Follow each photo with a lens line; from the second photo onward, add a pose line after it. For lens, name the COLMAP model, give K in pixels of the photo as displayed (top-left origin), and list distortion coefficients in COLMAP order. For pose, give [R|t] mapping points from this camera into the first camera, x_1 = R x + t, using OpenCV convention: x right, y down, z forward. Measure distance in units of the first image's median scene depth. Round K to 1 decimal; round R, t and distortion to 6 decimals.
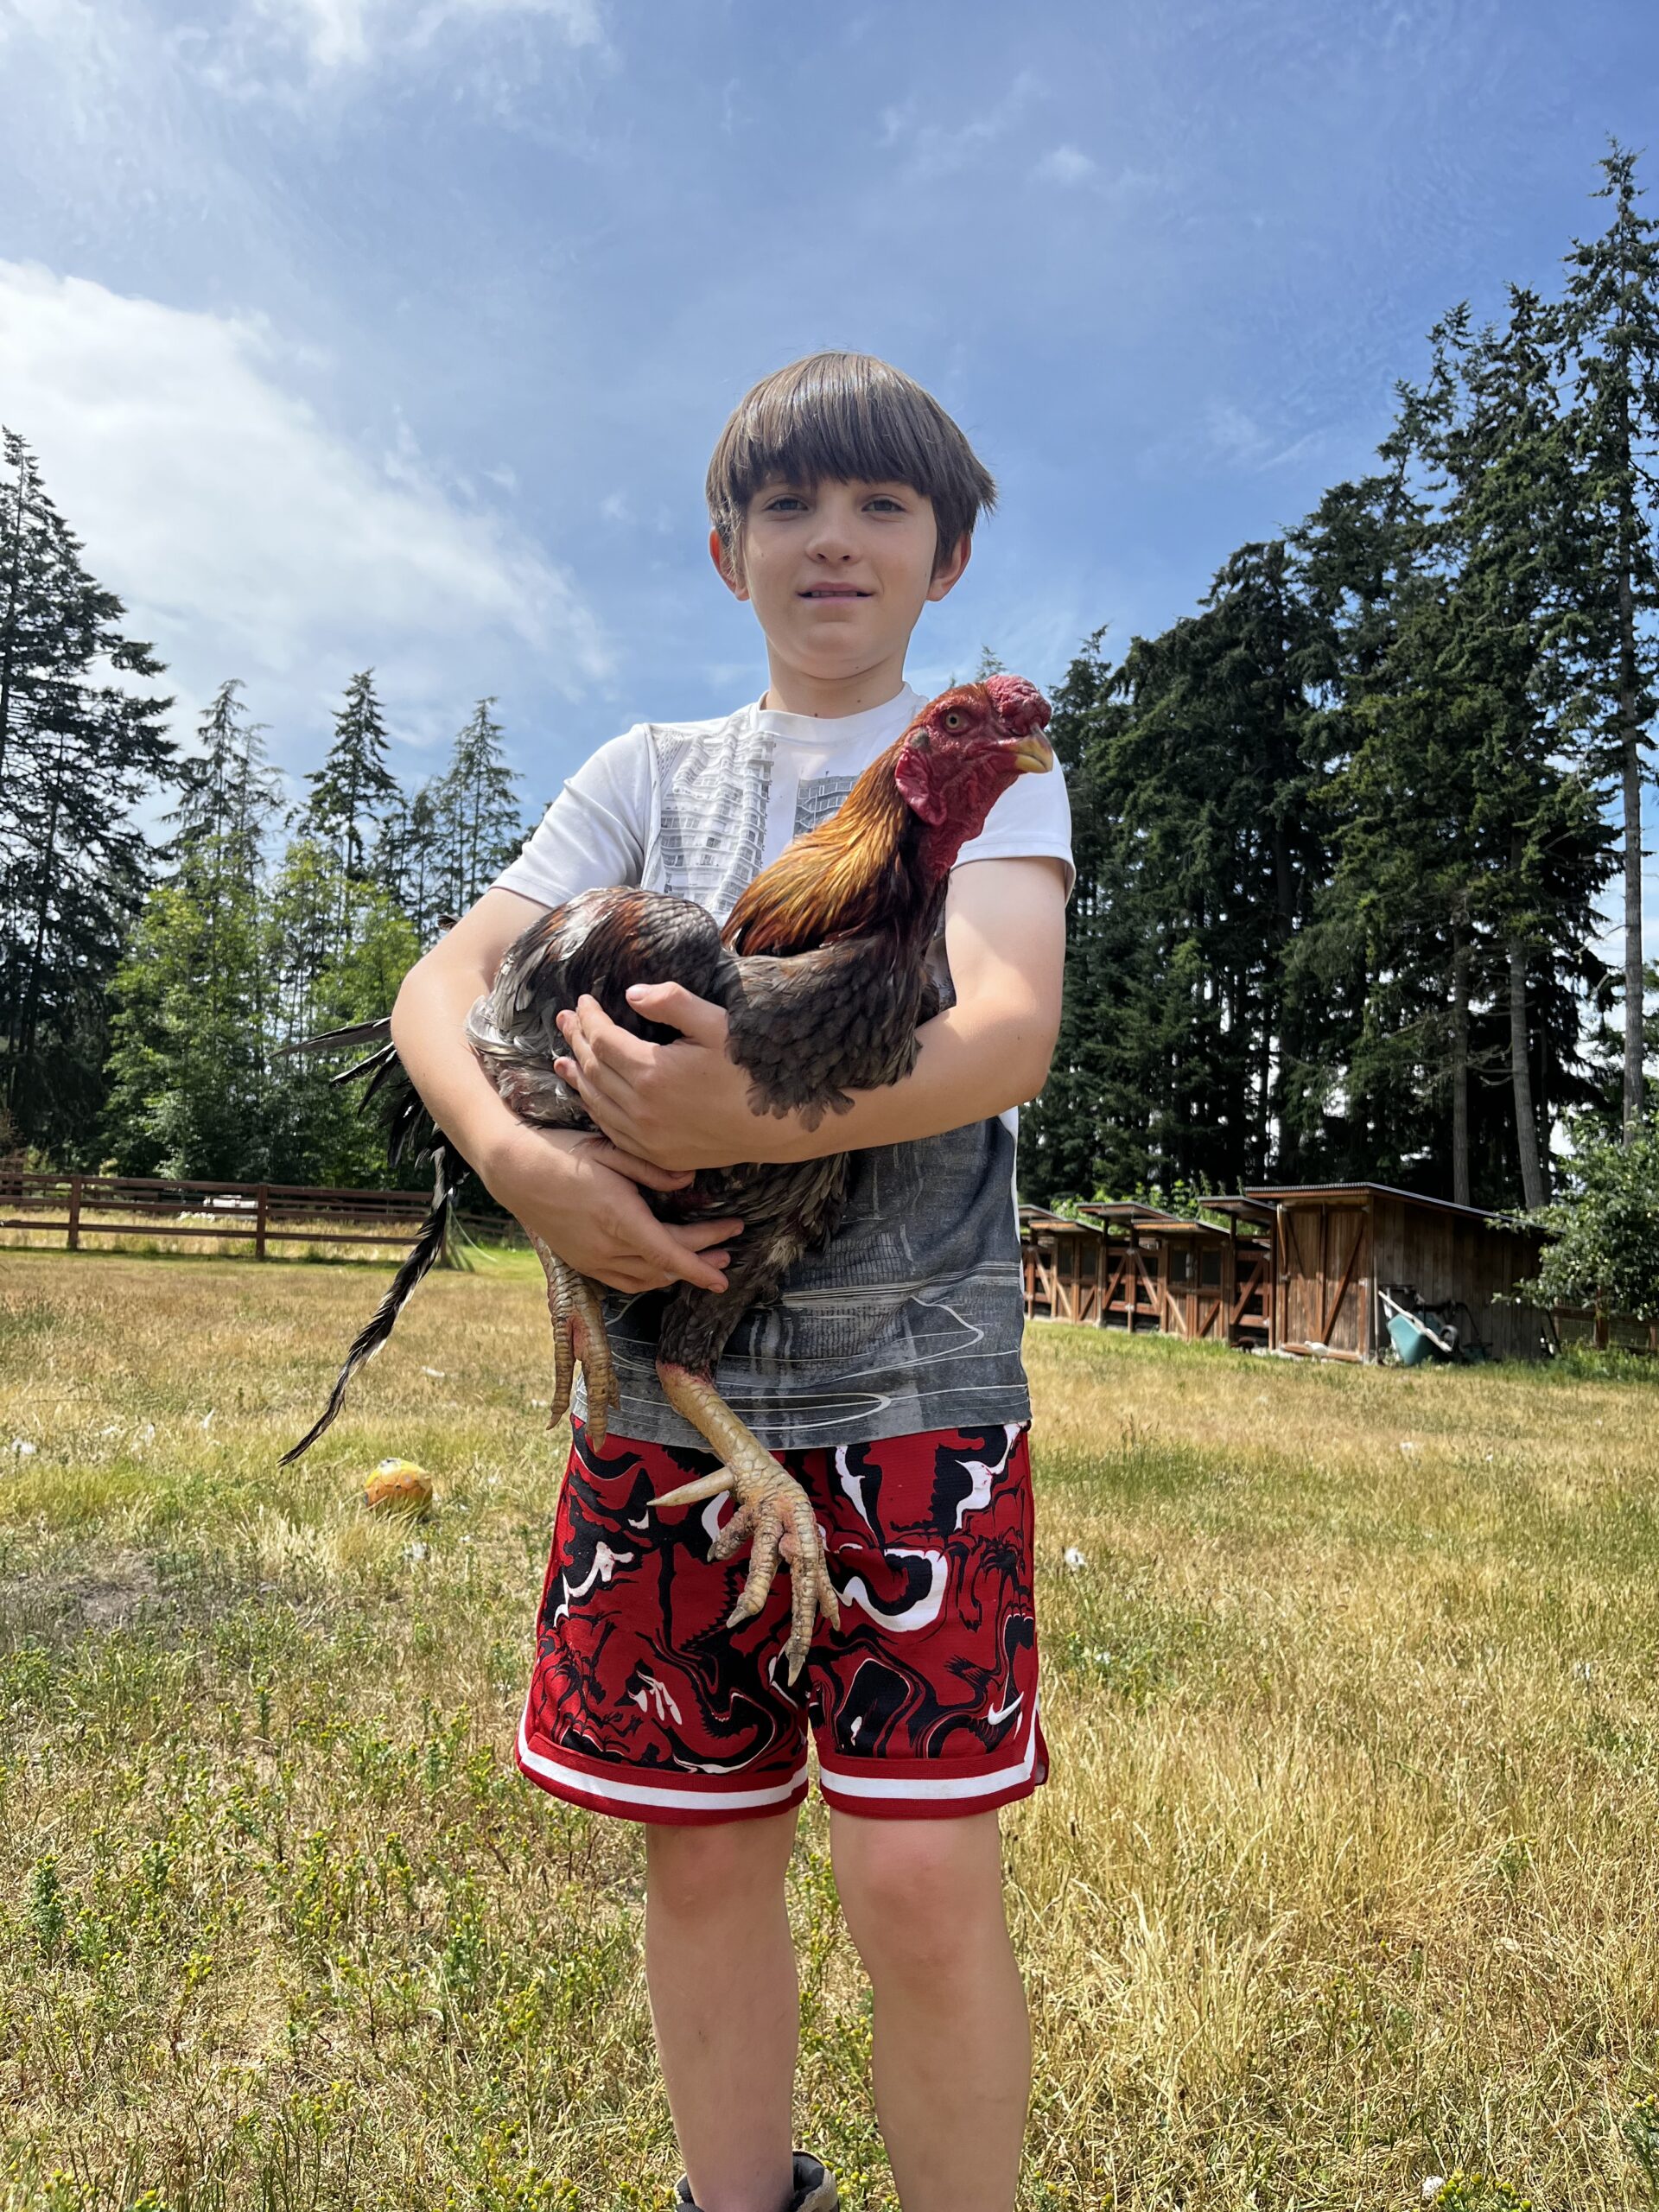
lens RADIAL K [[1643.3, 0, 829.5], [0, 1643.3, 1106.0], [0, 0, 1]] dist [0.030986, -0.065665]
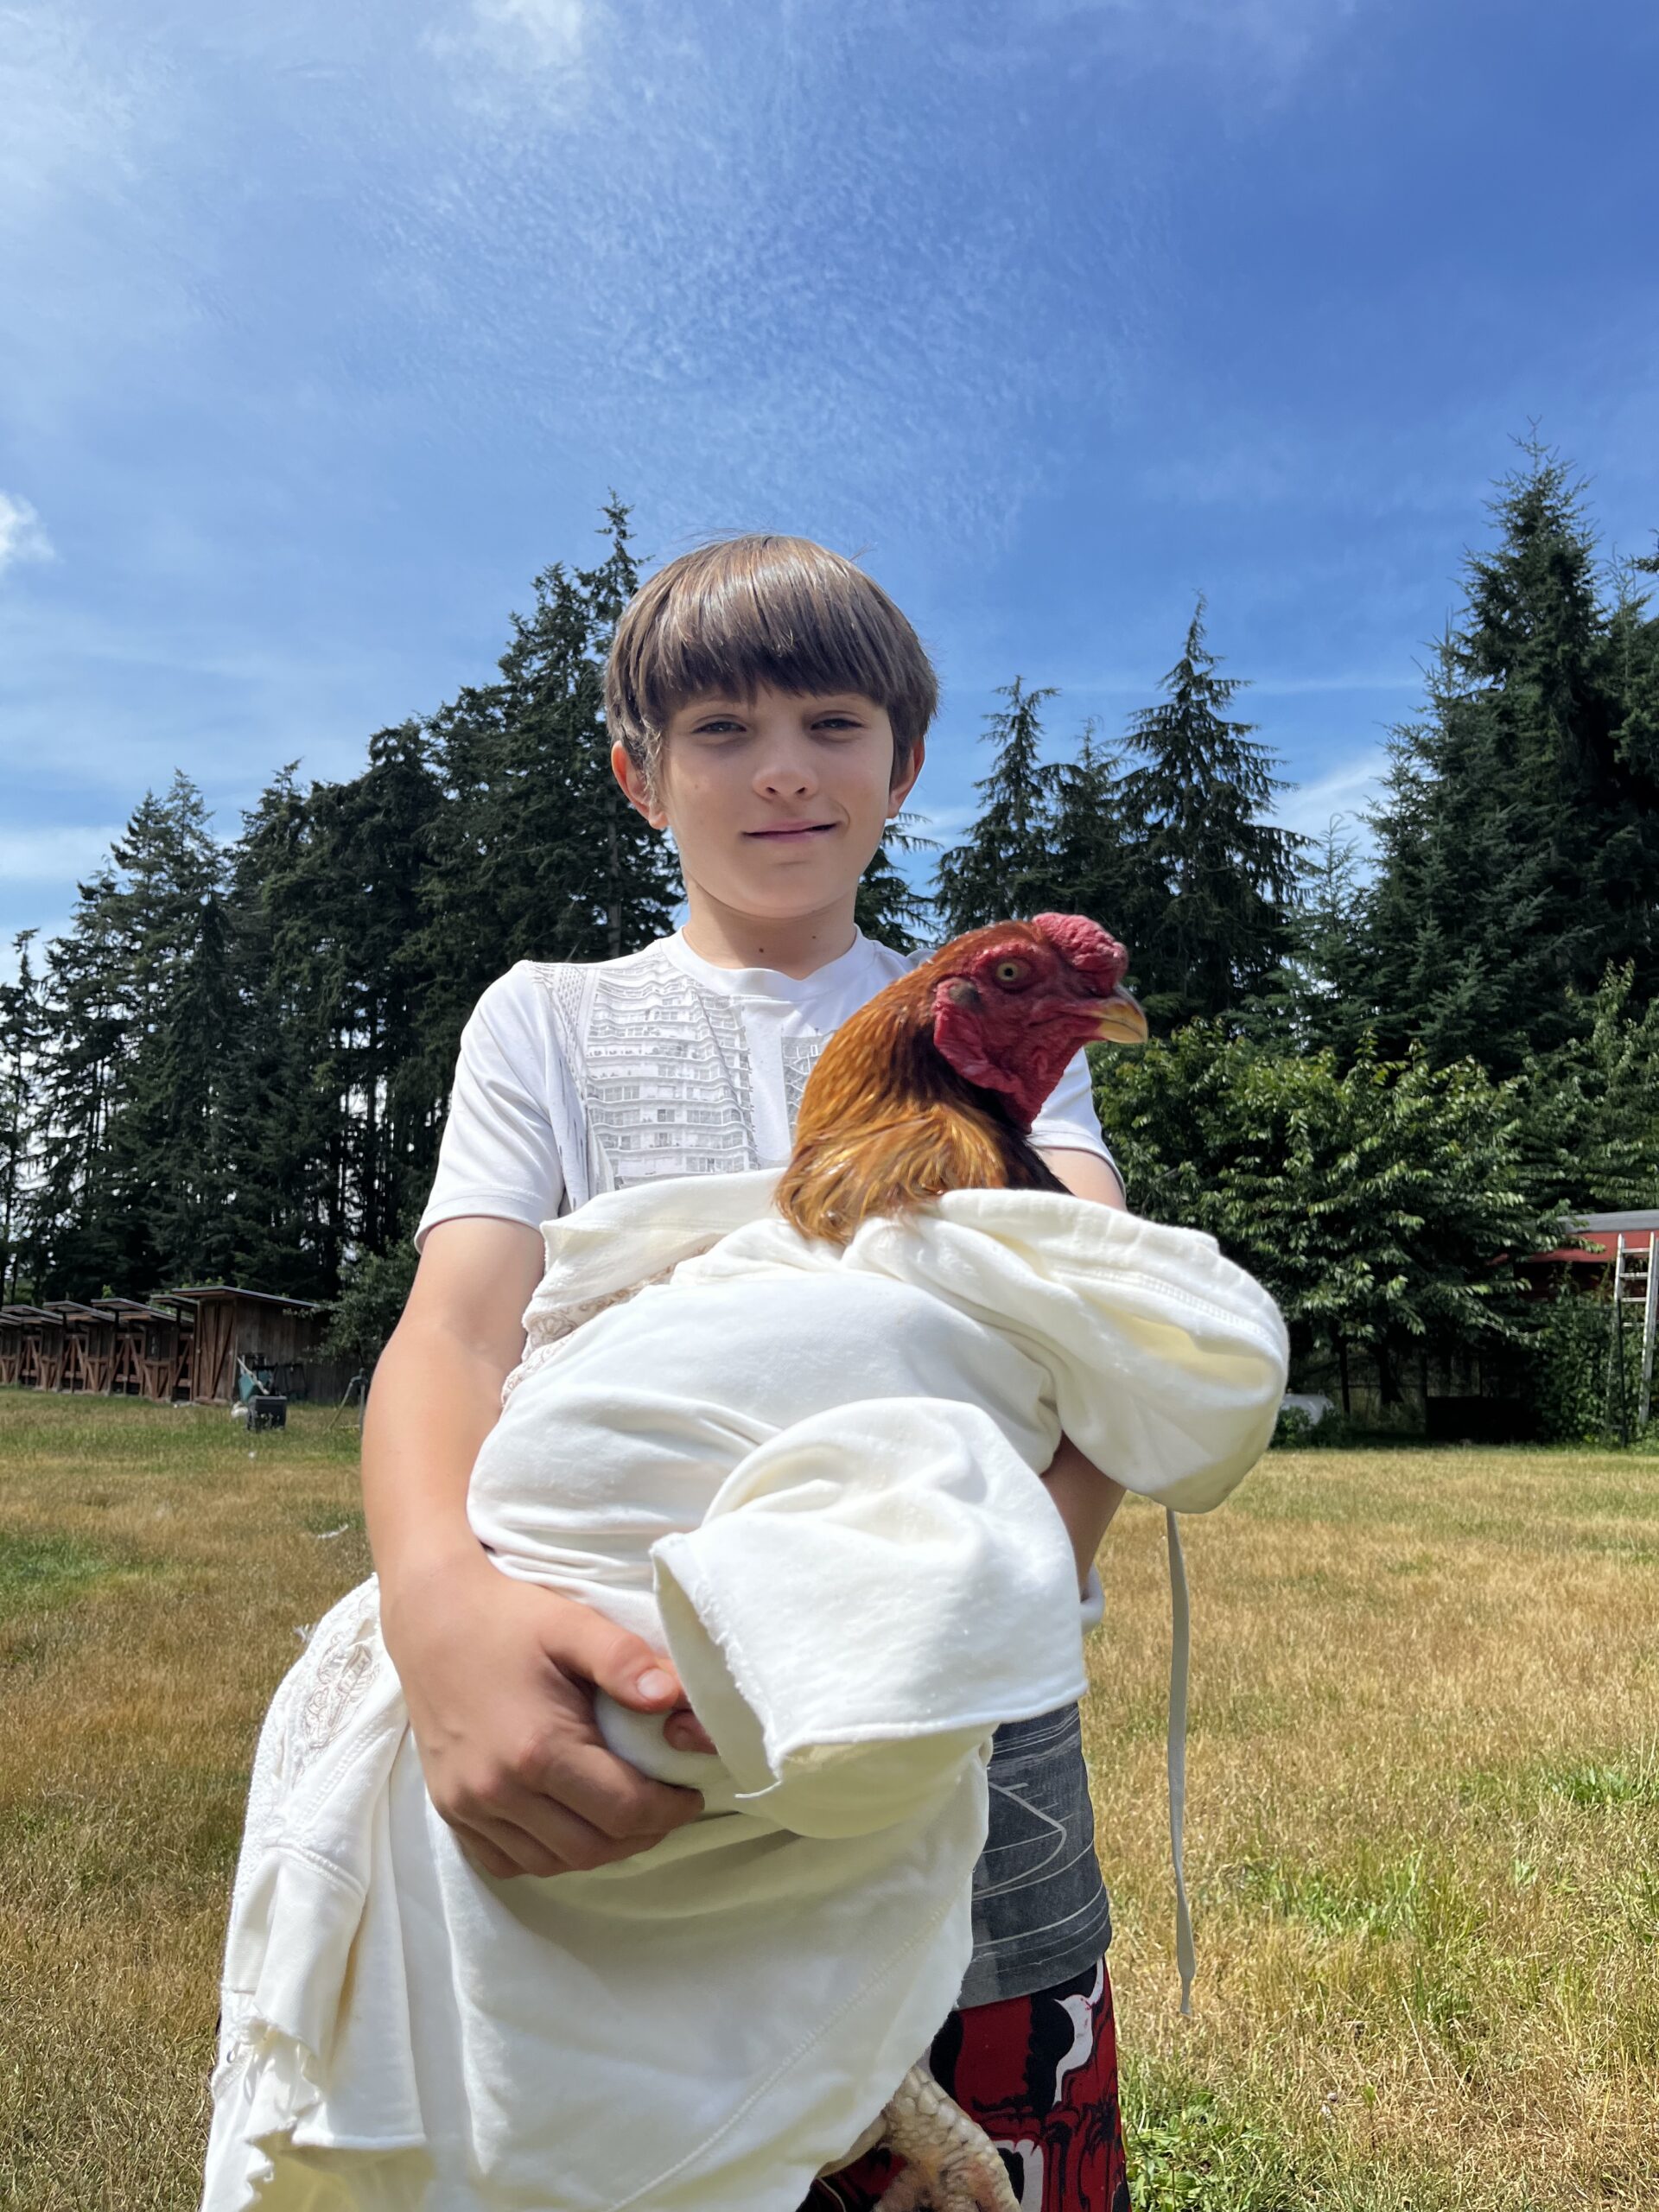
lens RADIAL K [[1643.3, 0, 829.5], [0, 1643.3, 1106.0], [0, 0, 1]] dist [0.030986, -0.065665]
pose [[0.912961, 0.020799, 0.407515, 0.040497], [-0.002514, 0.998968, -0.045353, -0.010186], [-0.408038, 0.040381, 0.912071, -0.120423]]
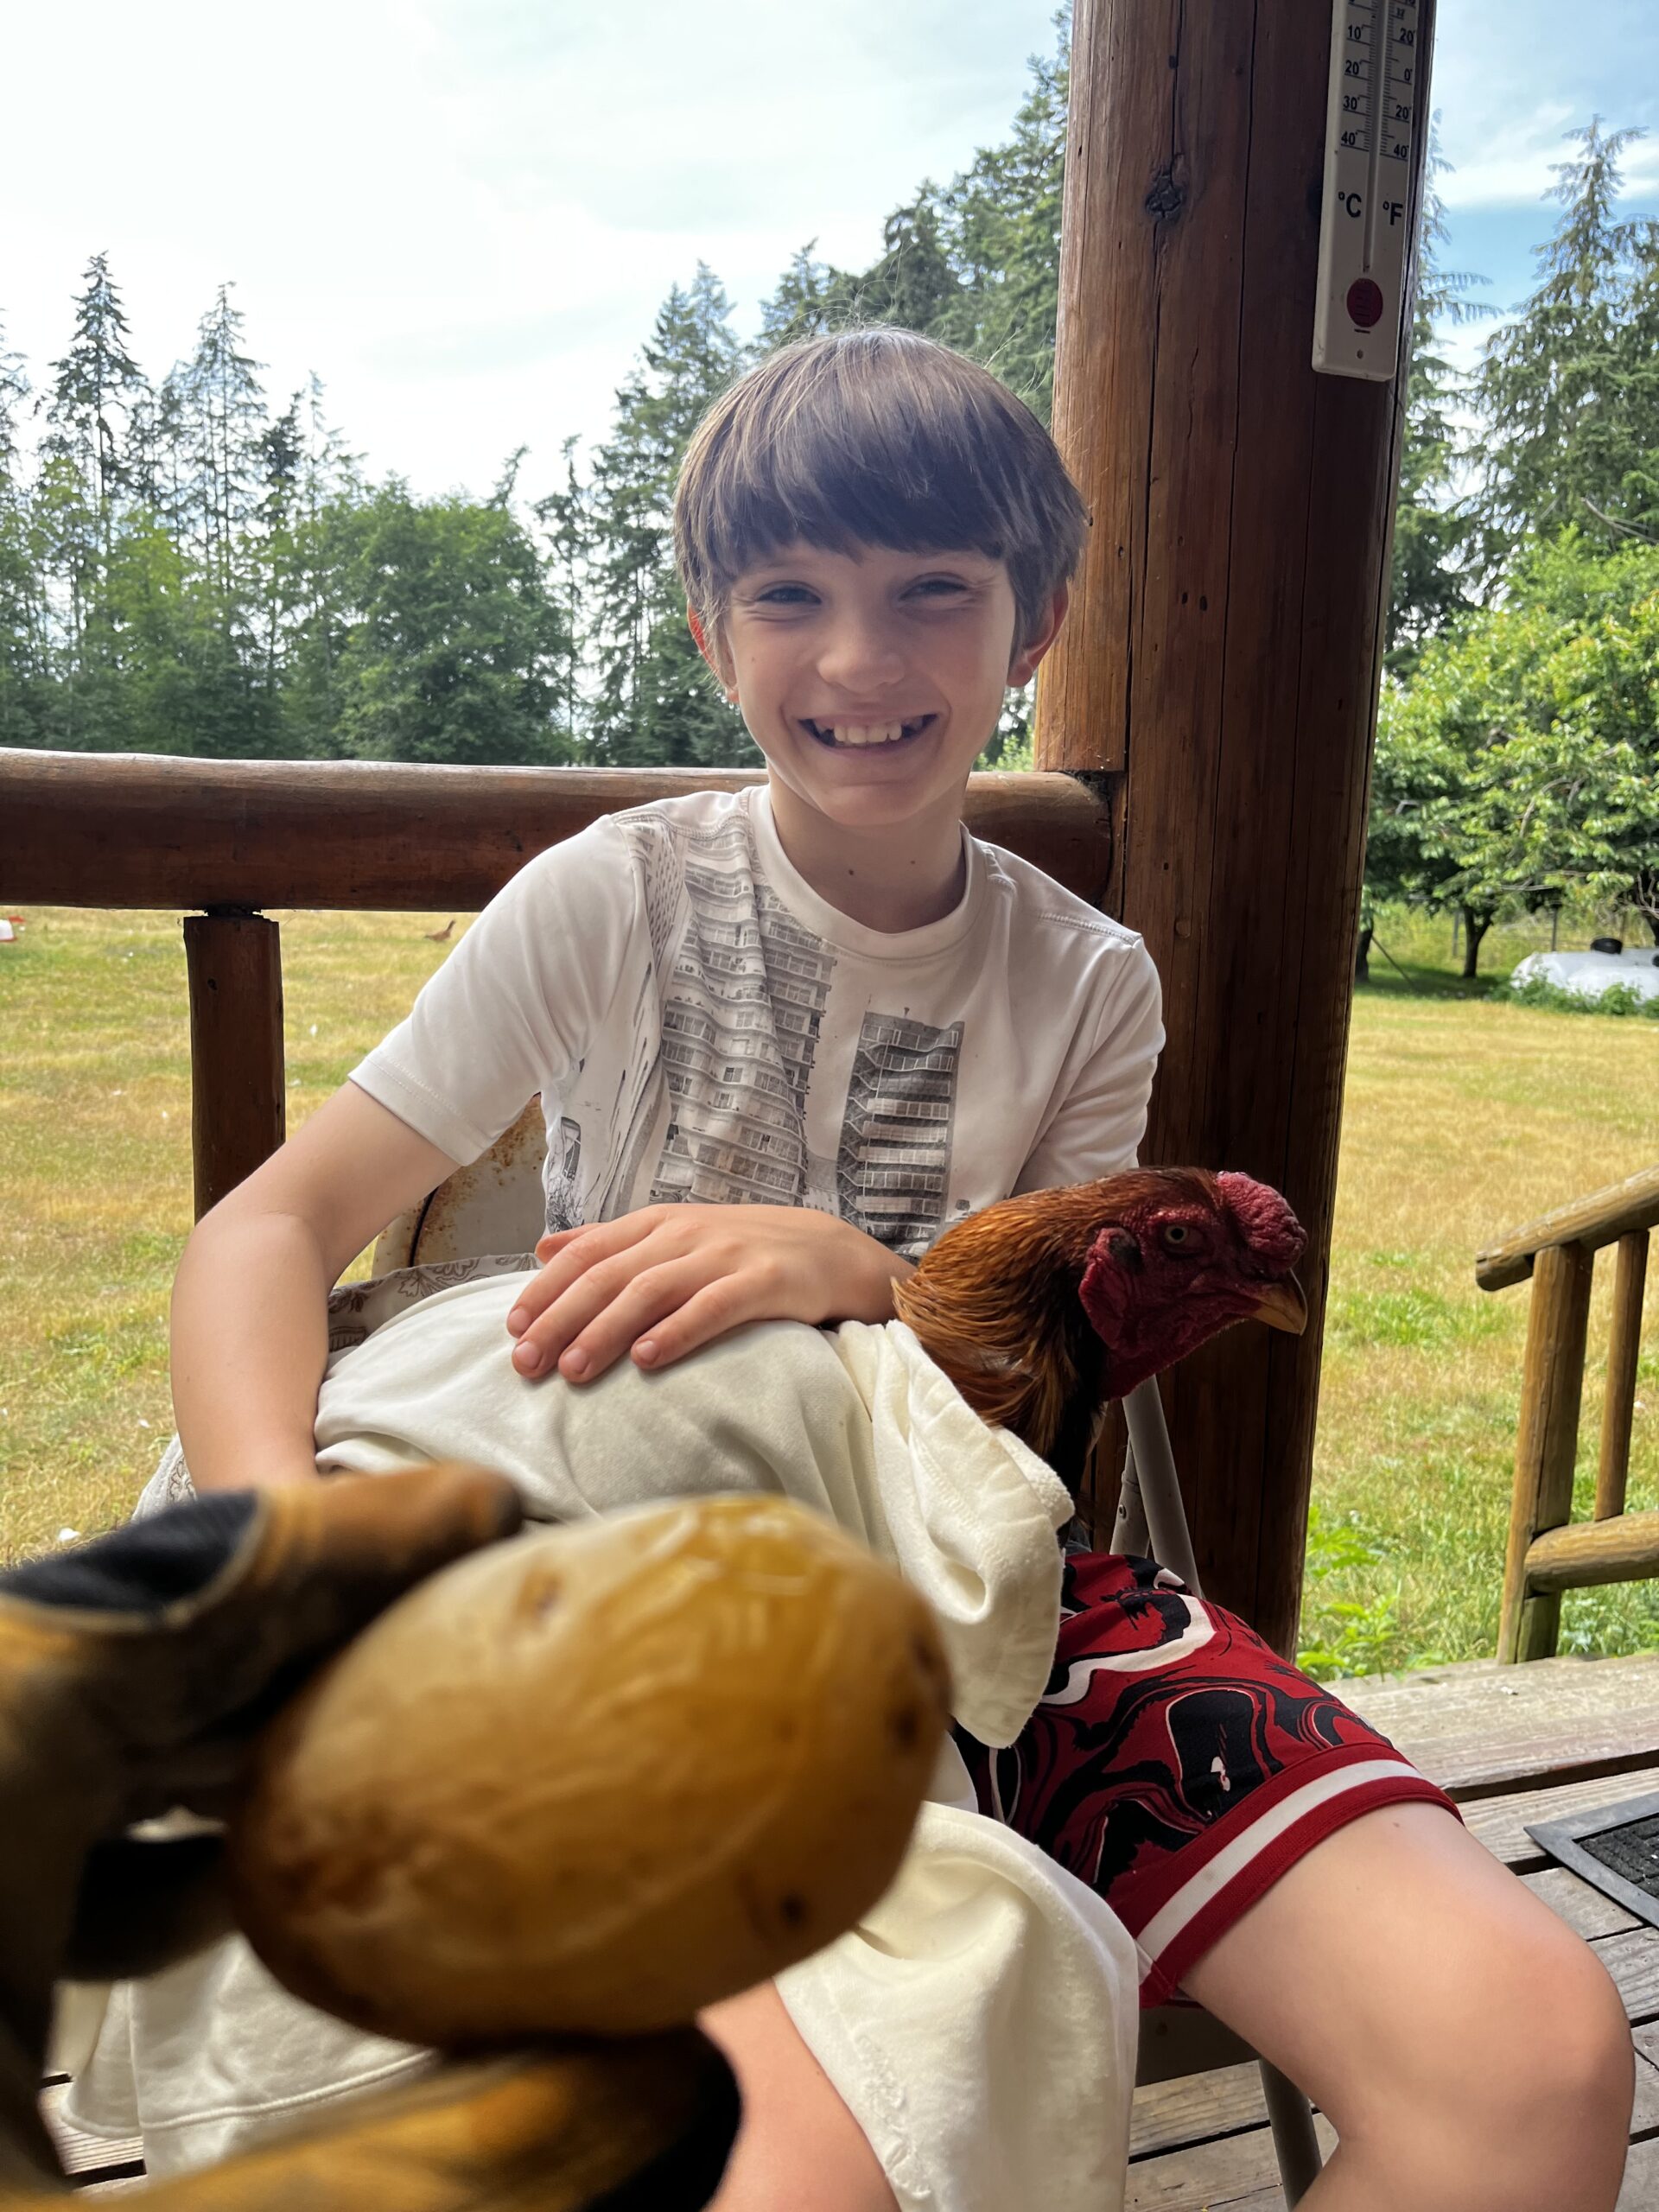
lens RADIAL K [[1643.3, 0, 829.5], [0, 1643.3, 1106.0], [0, 0, 1]] dist [0.030986, -0.065665]
pose [[0.993606, -0.022483, 0.110646, 0.038969], [-0.006652, 0.966614, 0.256149, -0.019398], [-0.112711, -0.255247, 0.960284, -0.150015]]
